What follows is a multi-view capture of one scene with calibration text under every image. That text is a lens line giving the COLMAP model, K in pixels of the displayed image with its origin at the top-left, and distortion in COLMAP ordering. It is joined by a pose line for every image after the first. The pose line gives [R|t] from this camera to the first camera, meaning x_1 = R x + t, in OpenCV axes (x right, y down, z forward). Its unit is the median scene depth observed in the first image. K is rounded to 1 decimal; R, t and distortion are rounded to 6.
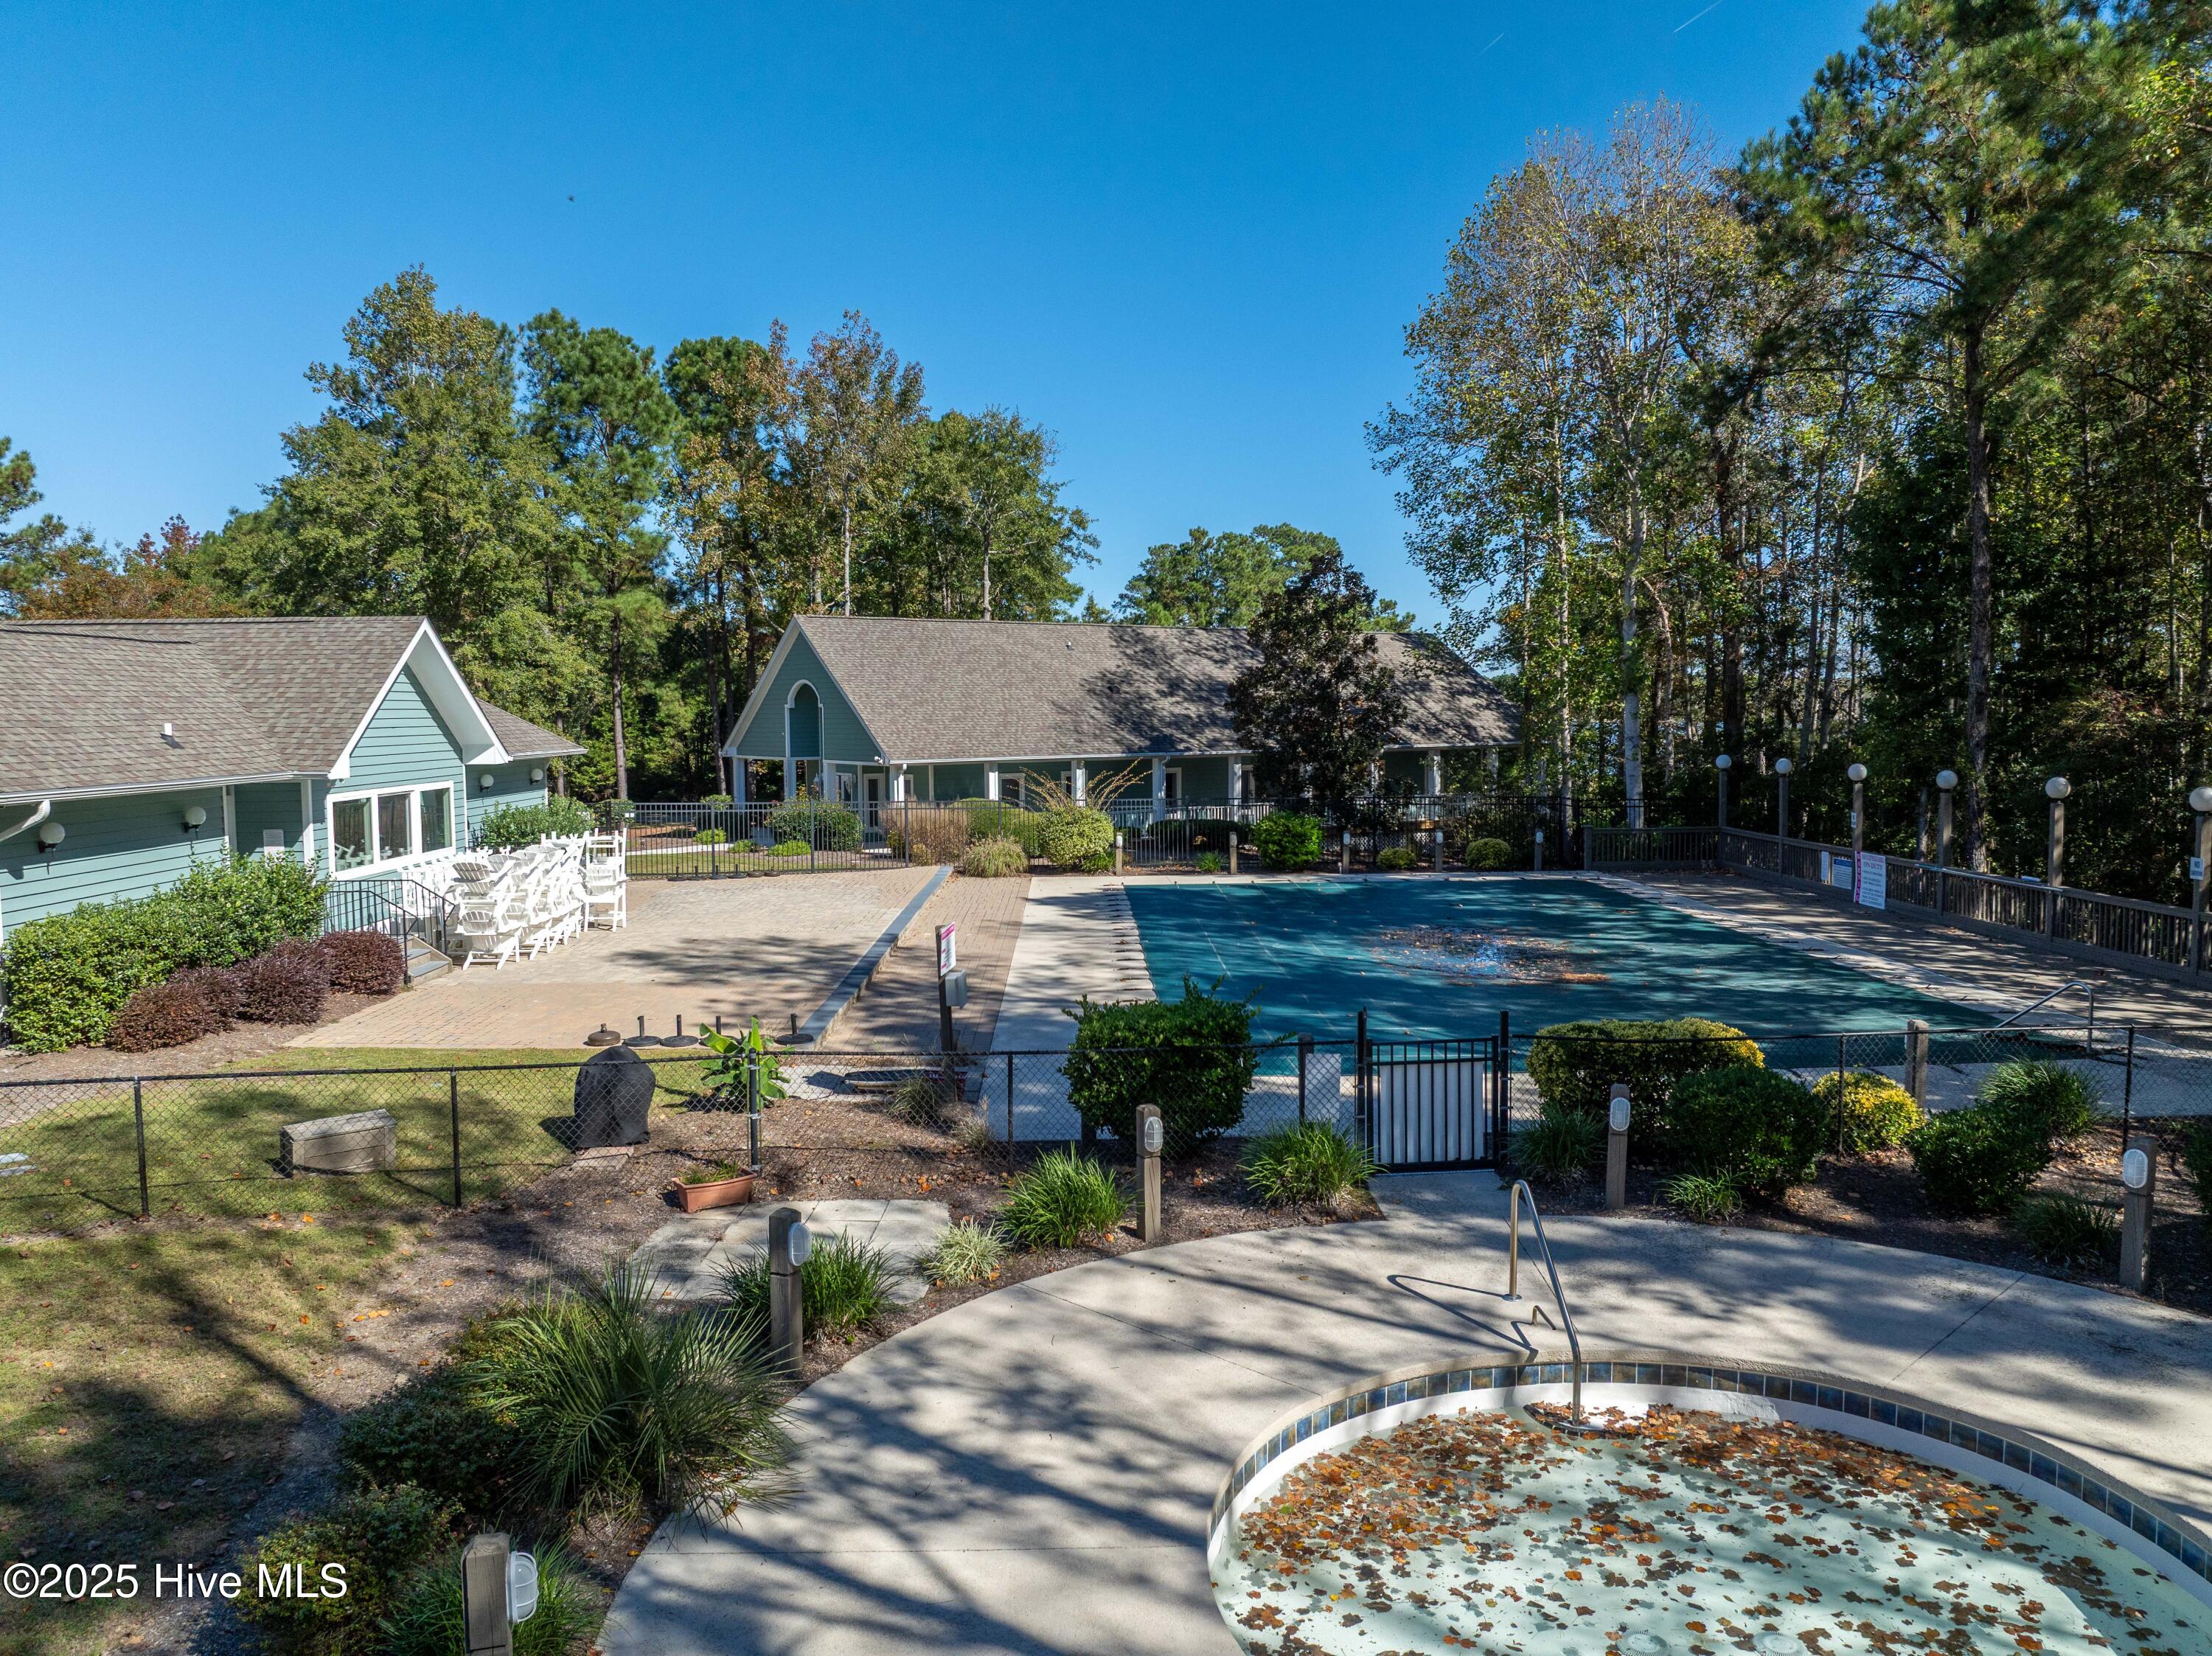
lens RADIAL K [[1564.8, 0, 1113.3], [0, 1564.8, 819.9], [0, 0, 1]] dist [-0.034885, 0.004993]
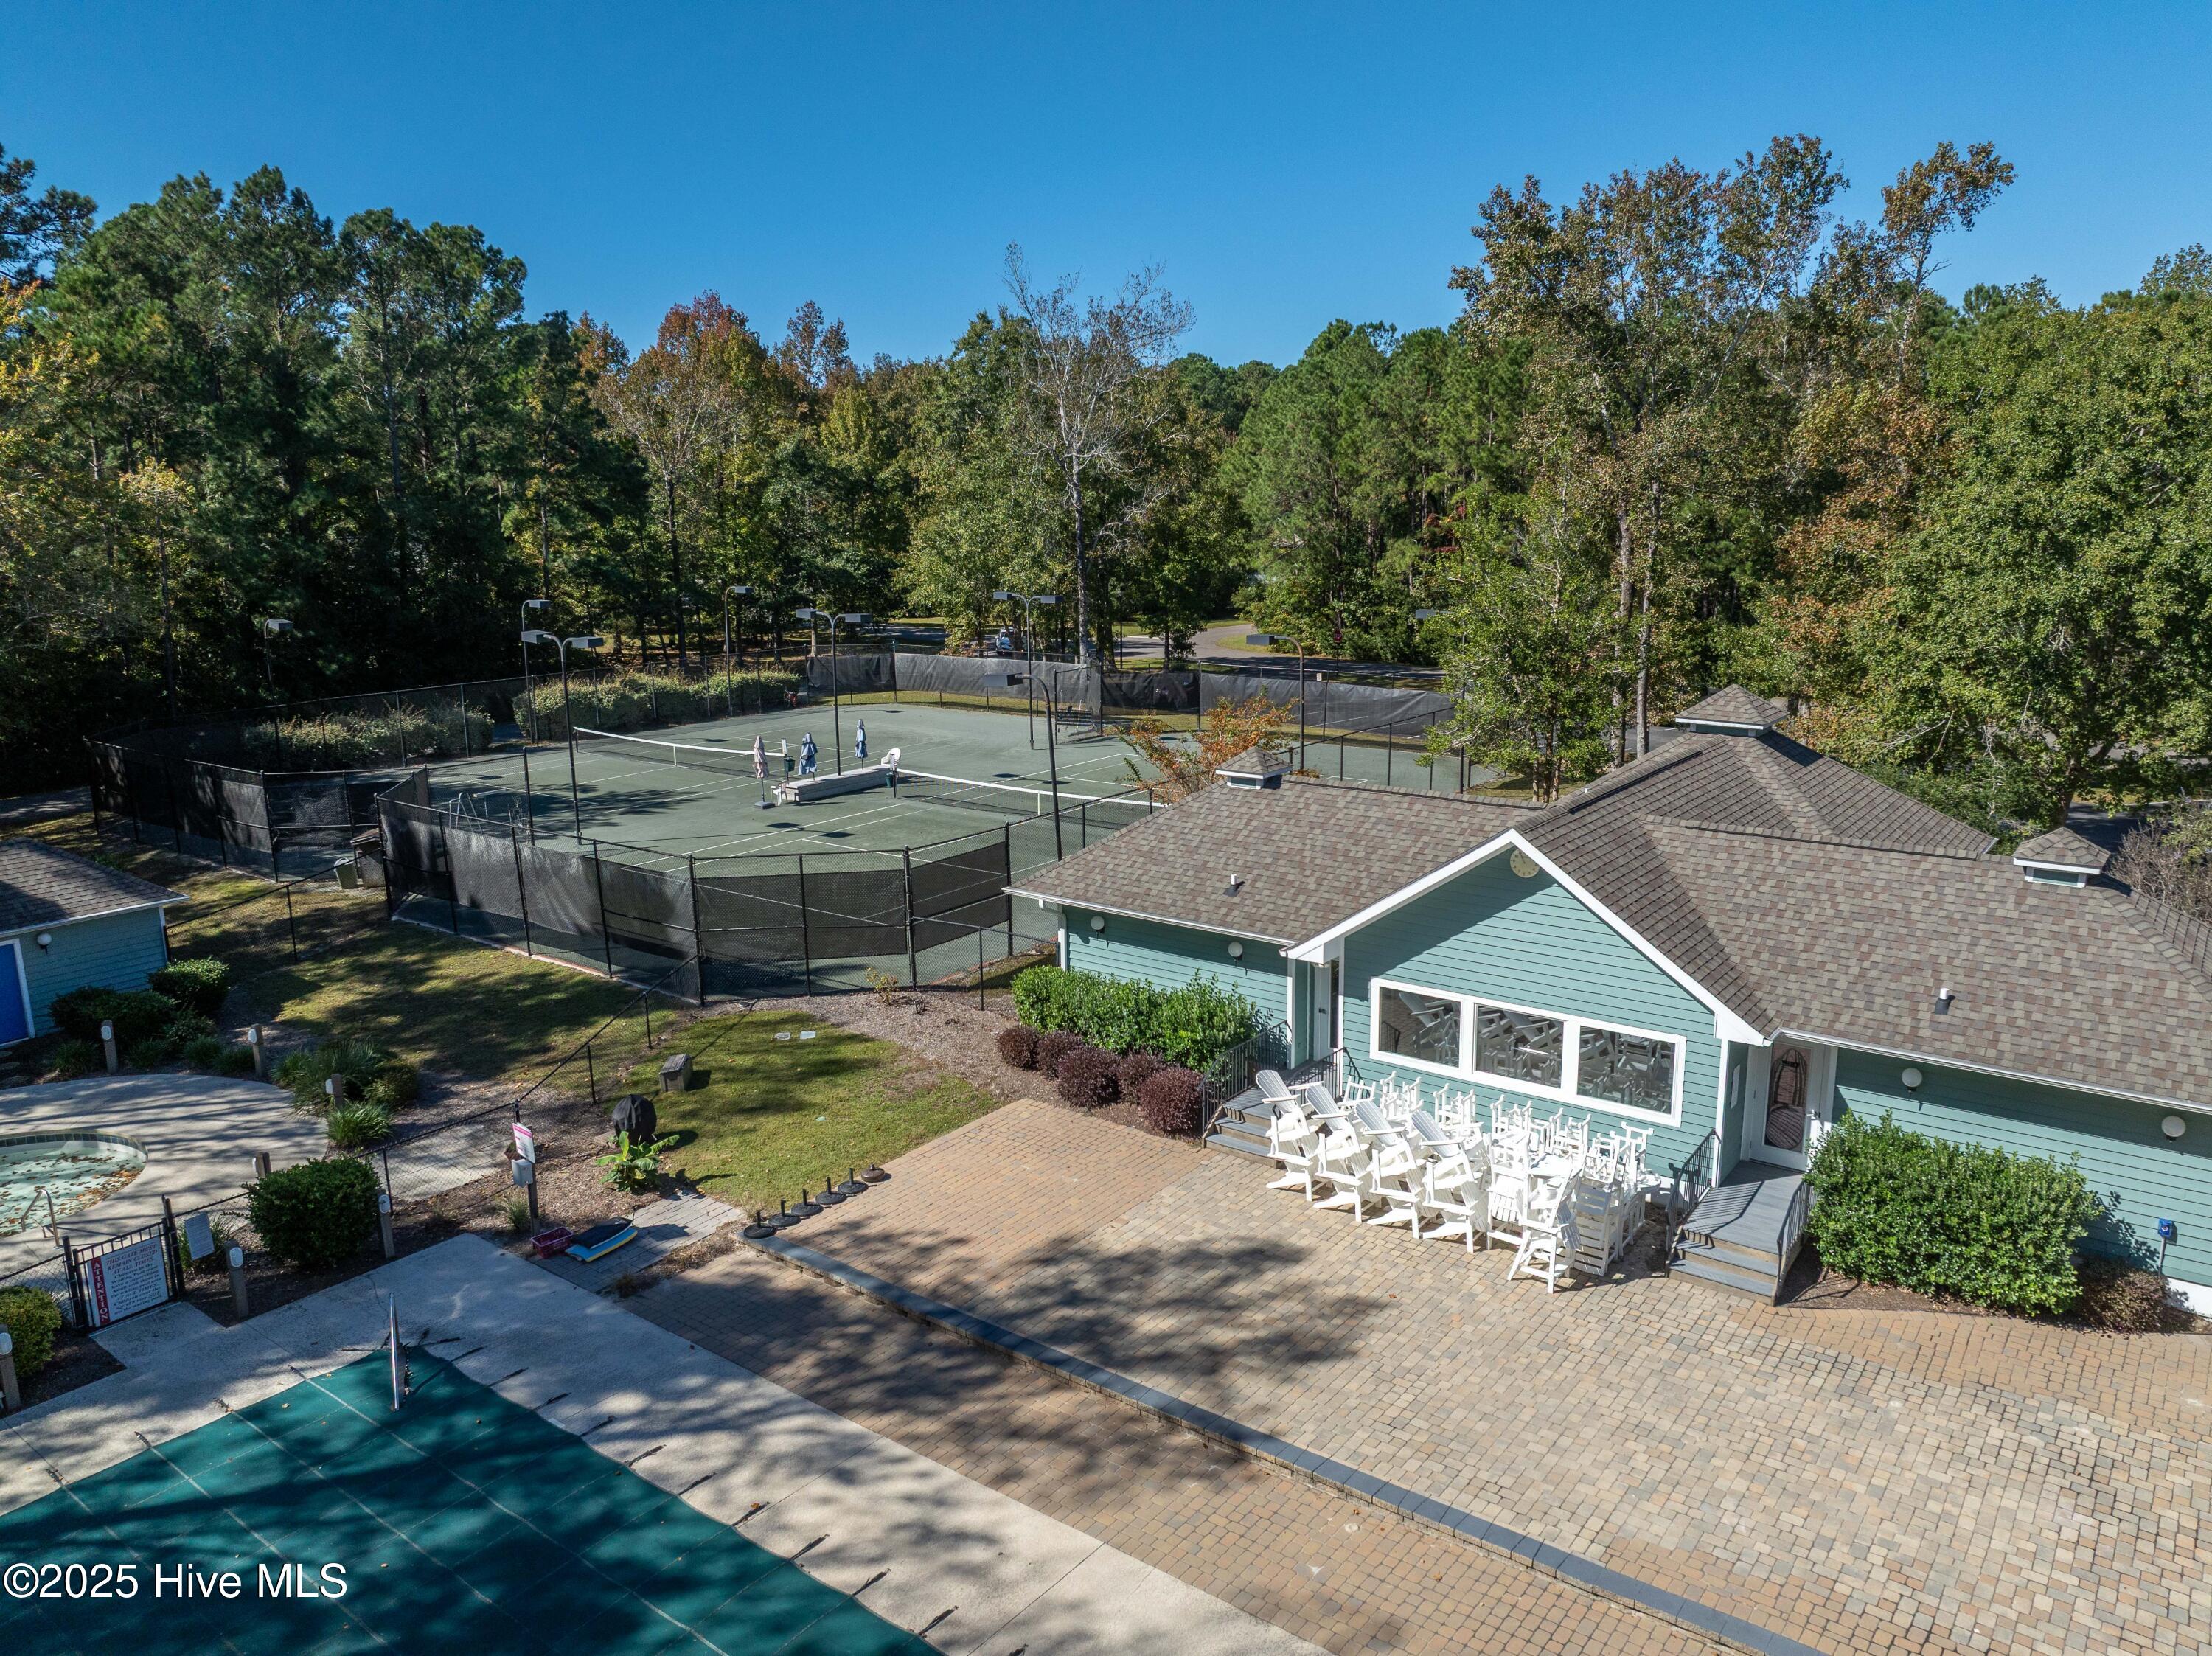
lens RADIAL K [[1564.8, 0, 1103.6], [0, 1564.8, 822.0], [0, 0, 1]] dist [-0.034885, 0.004993]
pose [[-0.621680, 0.181109, -0.762045, 0.204354], [-0.031632, 0.966303, 0.255458, -0.199789], [0.782632, 0.182918, -0.595003, 0.767916]]
